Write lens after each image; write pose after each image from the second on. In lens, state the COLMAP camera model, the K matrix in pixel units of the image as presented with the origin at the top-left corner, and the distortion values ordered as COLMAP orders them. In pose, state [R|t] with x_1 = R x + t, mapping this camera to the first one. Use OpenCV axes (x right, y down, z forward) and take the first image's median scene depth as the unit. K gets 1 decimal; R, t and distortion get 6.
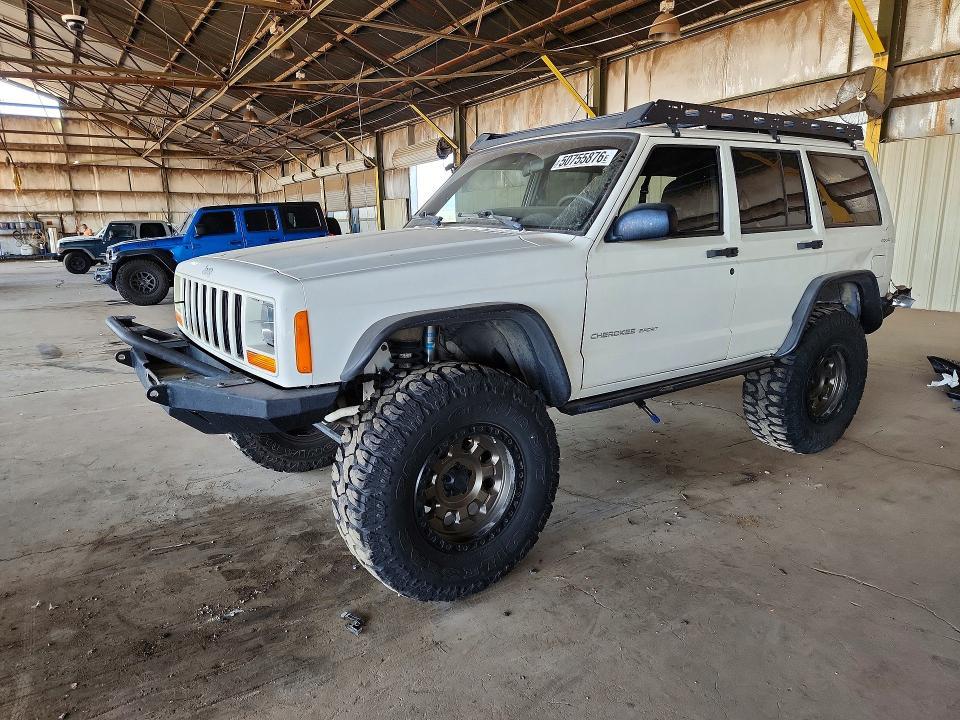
lens RADIAL K [[645.3, 0, 478.7], [0, 645.3, 377.8], [0, 0, 1]] dist [0.041354, -0.035746]
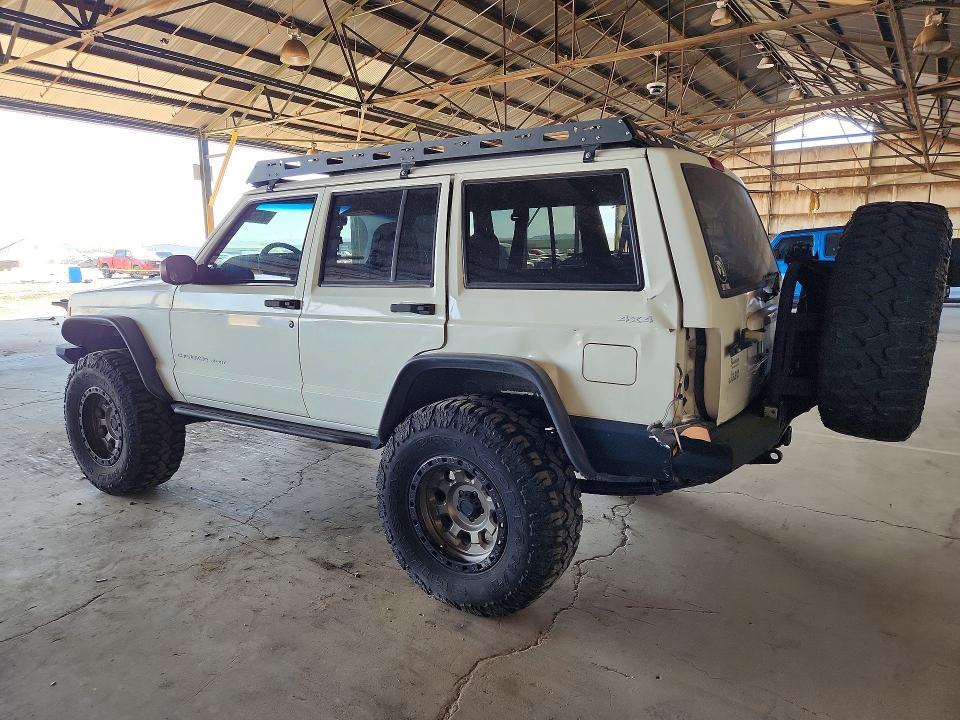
lens RADIAL K [[648.7, 0, 495.3], [0, 648.7, 354.8], [0, 0, 1]] dist [0.023455, -0.000185]
pose [[0.392740, 0.157828, -0.906005, 0.427474], [-0.209758, 0.974569, 0.078845, -0.079952], [0.895409, 0.159076, 0.415858, 0.270789]]
